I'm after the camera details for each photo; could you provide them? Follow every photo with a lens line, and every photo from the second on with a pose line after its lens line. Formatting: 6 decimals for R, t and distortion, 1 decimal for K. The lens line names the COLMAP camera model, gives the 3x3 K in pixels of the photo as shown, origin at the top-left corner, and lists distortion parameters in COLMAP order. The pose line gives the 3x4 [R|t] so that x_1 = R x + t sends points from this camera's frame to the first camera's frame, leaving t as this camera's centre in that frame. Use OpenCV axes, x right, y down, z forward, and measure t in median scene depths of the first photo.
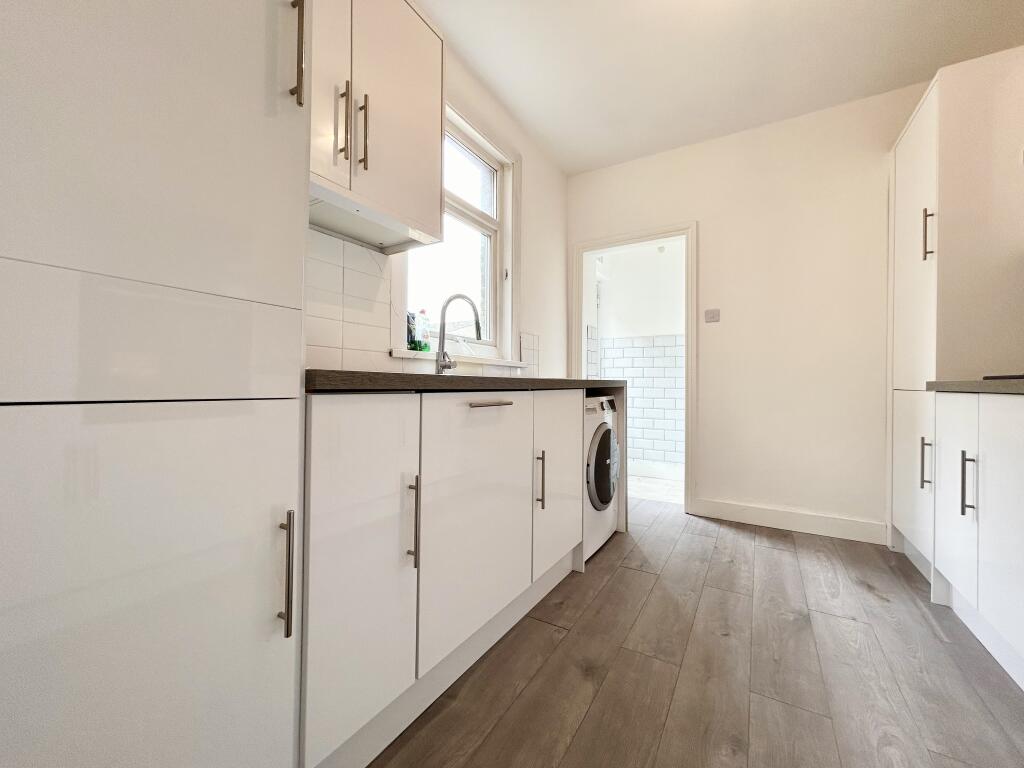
lens RADIAL K [[413.5, 0, 511.0], [0, 413.5, 380.8], [0, 0, 1]] dist [-0.000723, 0.000471]
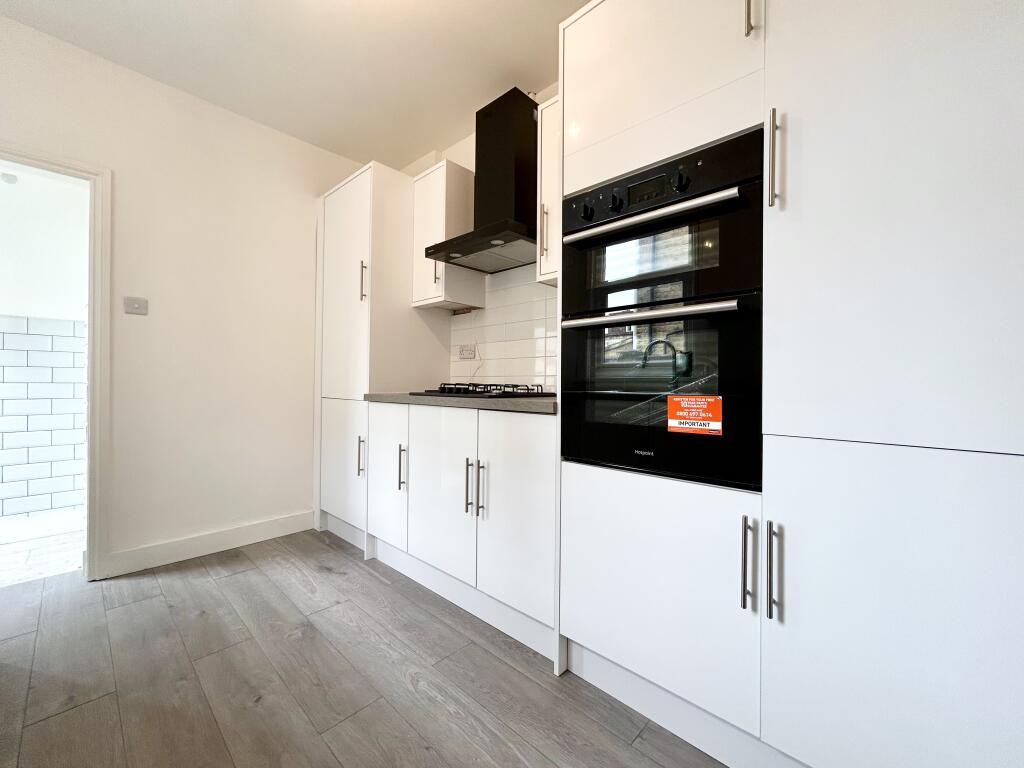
lens RADIAL K [[413.5, 0, 509.2], [0, 413.5, 382.3], [0, 0, 1]] dist [-0.000723, 0.000471]
pose [[0.210130, -0.004717, 0.977662, -0.173691], [-0.010837, 0.999916, 0.007154, -0.046790], [-0.977613, -0.012098, 0.210061, 0.263231]]
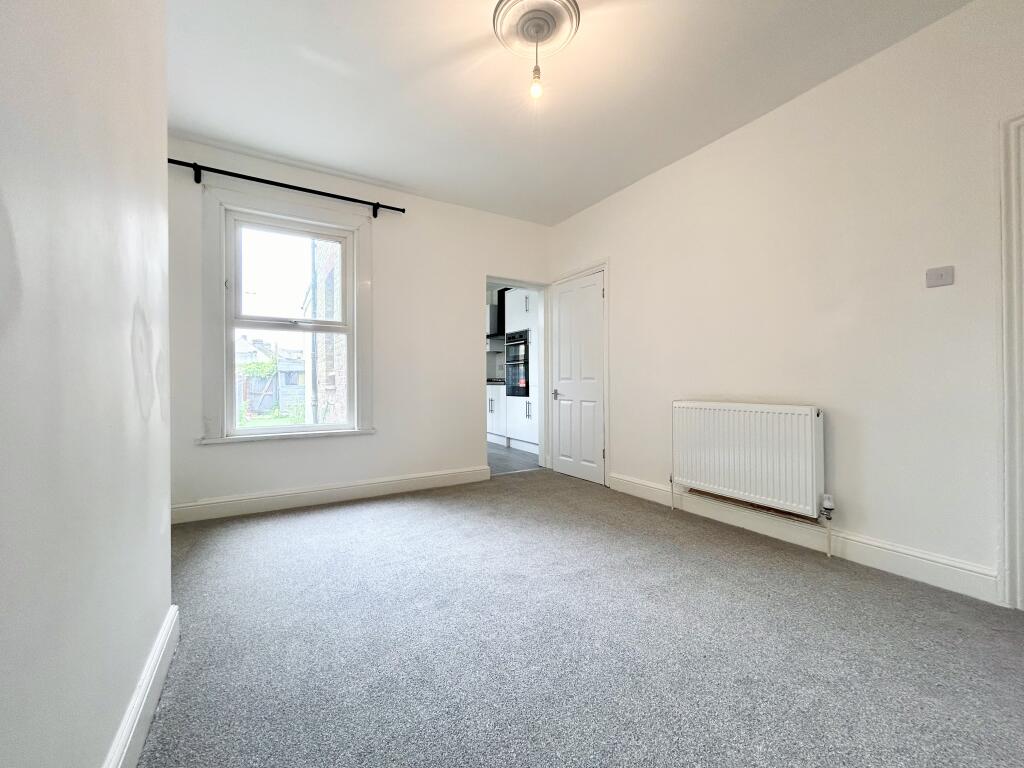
lens RADIAL K [[413.5, 0, 509.5], [0, 413.5, 381.0], [0, 0, 1]] dist [-0.000723, 0.000471]
pose [[0.469677, -0.007555, 0.882806, -2.257671], [0.002368, 0.999971, 0.007298, -0.036509], [-0.882835, -0.001337, 0.469681, -1.222457]]
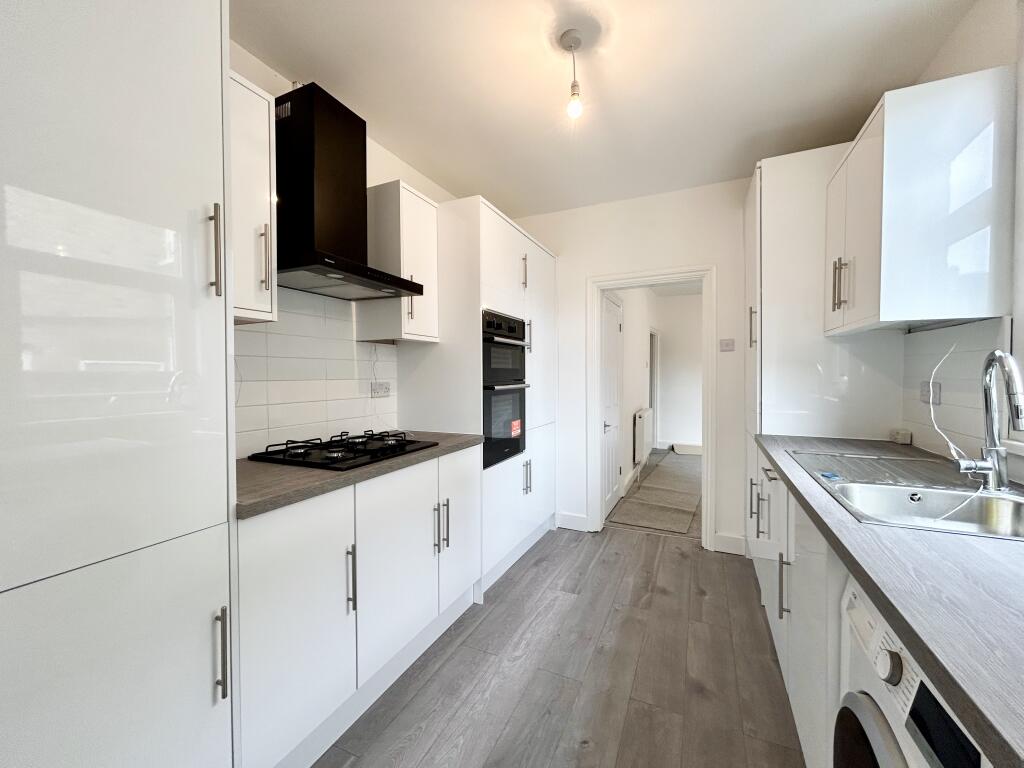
lens RADIAL K [[413.5, 0, 516.6], [0, 413.5, 381.7], [0, 0, 1]] dist [-0.000723, 0.000471]
pose [[-0.992440, -0.002082, -0.122716, 0.656087], [-0.003315, 0.999946, 0.009842, -0.176720], [0.122689, 0.010174, -0.992393, 1.582889]]
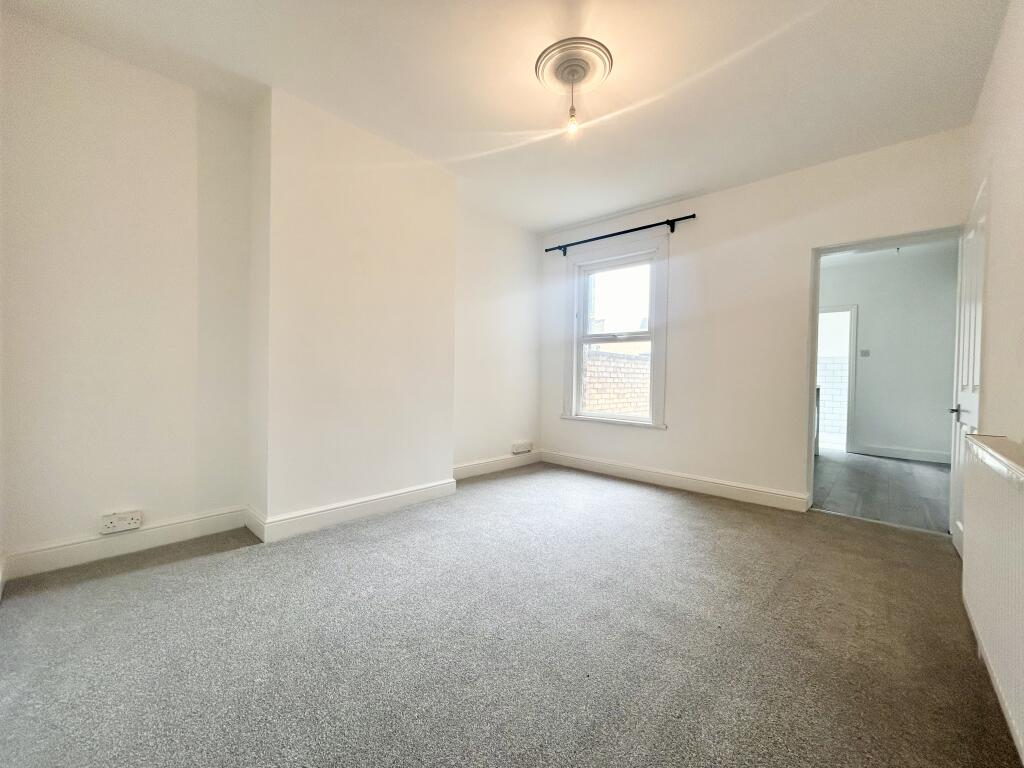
lens RADIAL K [[413.5, 0, 512.3], [0, 413.5, 379.9], [0, 0, 1]] dist [-0.000723, 0.000471]
pose [[0.980892, 0.015868, -0.193903, -1.230768], [-0.013534, 0.999819, 0.013356, -0.050889], [0.194080, -0.010477, 0.980930, -1.994528]]
